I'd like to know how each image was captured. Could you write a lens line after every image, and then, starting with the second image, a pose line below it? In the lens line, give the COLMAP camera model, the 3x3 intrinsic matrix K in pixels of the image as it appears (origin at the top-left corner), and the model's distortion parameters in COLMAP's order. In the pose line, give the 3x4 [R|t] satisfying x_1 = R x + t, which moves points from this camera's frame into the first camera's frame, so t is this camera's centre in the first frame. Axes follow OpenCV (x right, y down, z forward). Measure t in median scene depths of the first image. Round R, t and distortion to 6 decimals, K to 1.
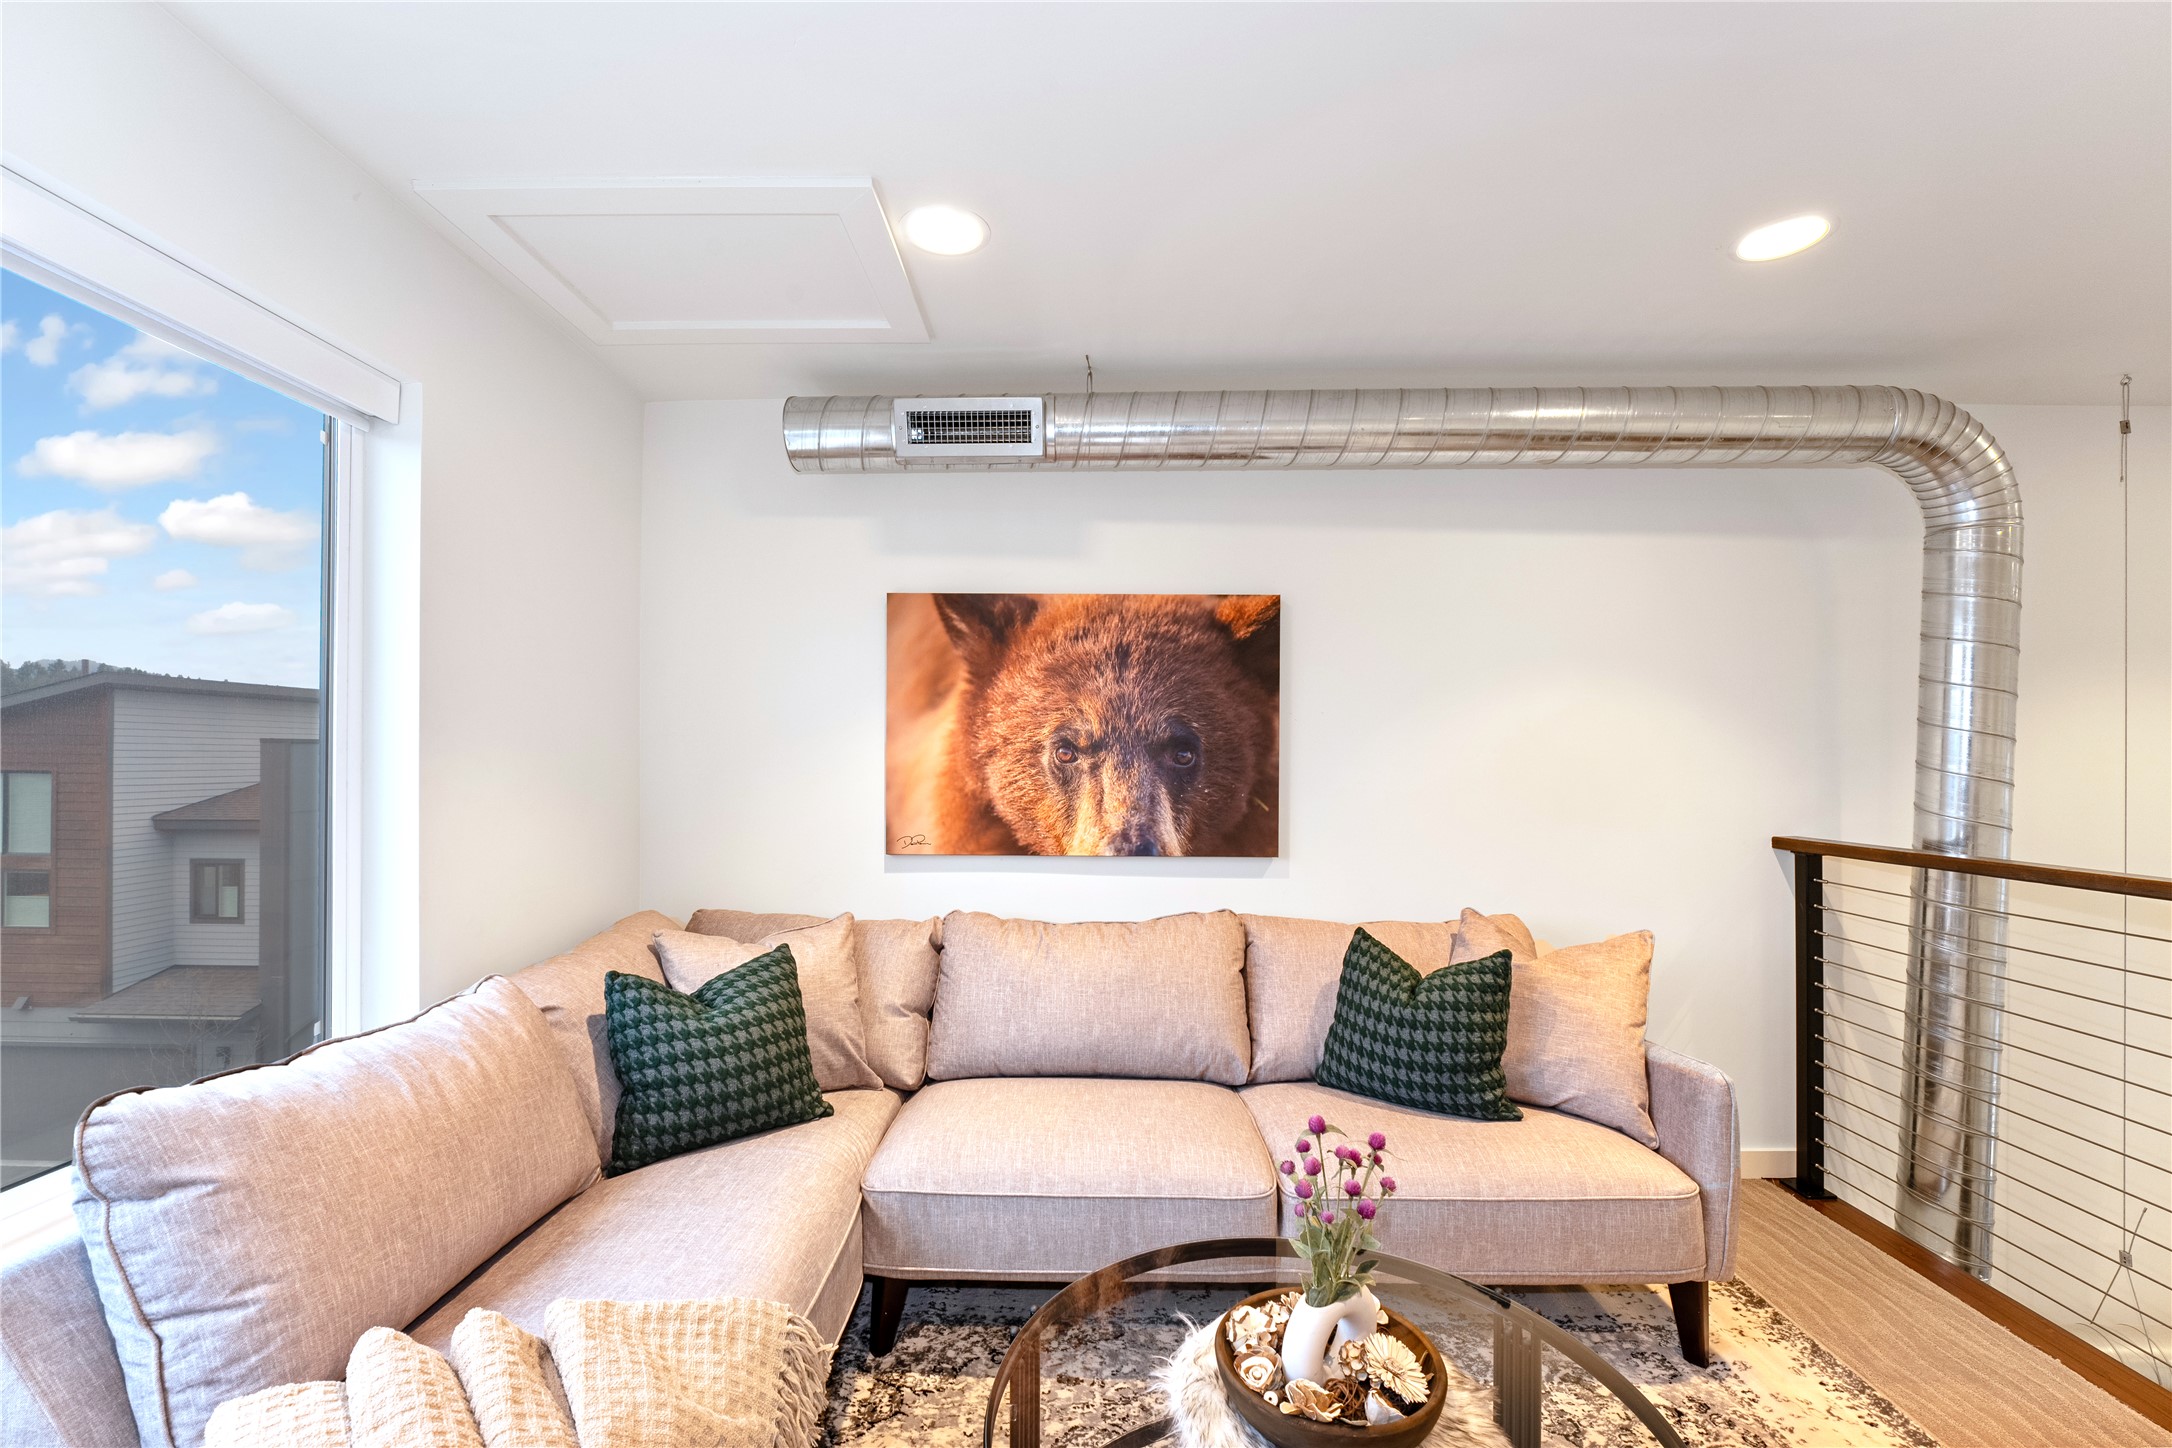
lens RADIAL K [[909.6, 0, 1083.9], [0, 909.6, 765.6], [0, 0, 1]] dist [-0.000037, -0.004269]
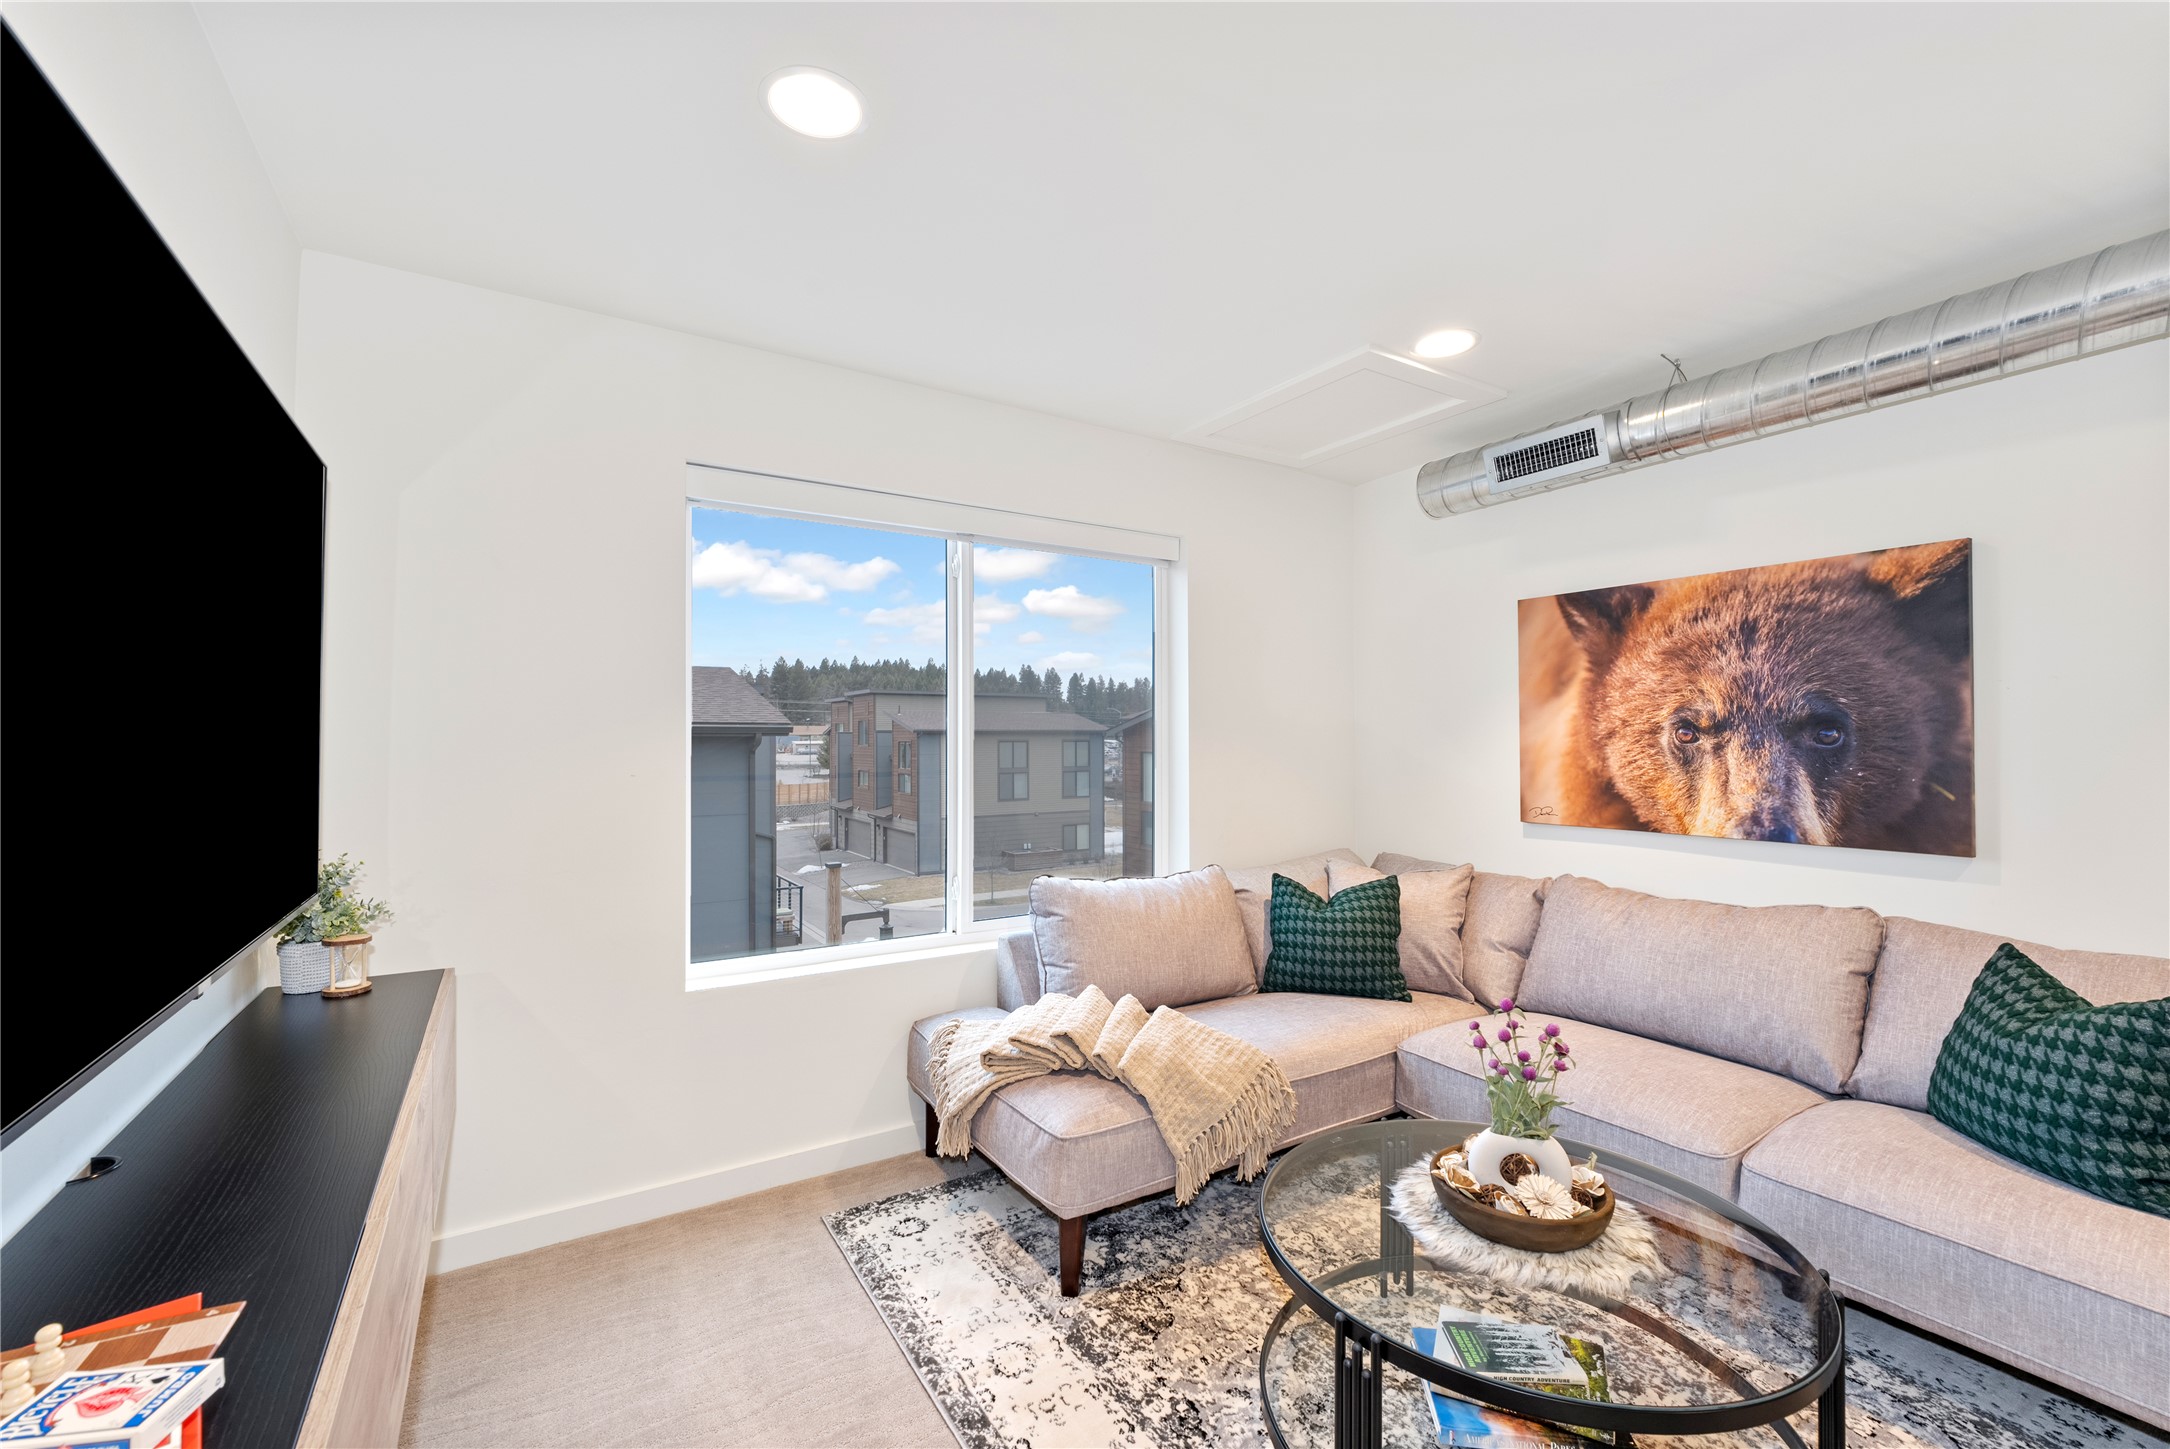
lens RADIAL K [[908.8, 0, 1082.9], [0, 908.8, 766.1], [0, 0, 1]] dist [-0.000037, -0.004269]
pose [[0.544084, 0.016116, -0.838876, 0.468075], [-0.001592, 0.999834, 0.018176, 0.005131], [0.839029, -0.008554, 0.544019, -0.118175]]
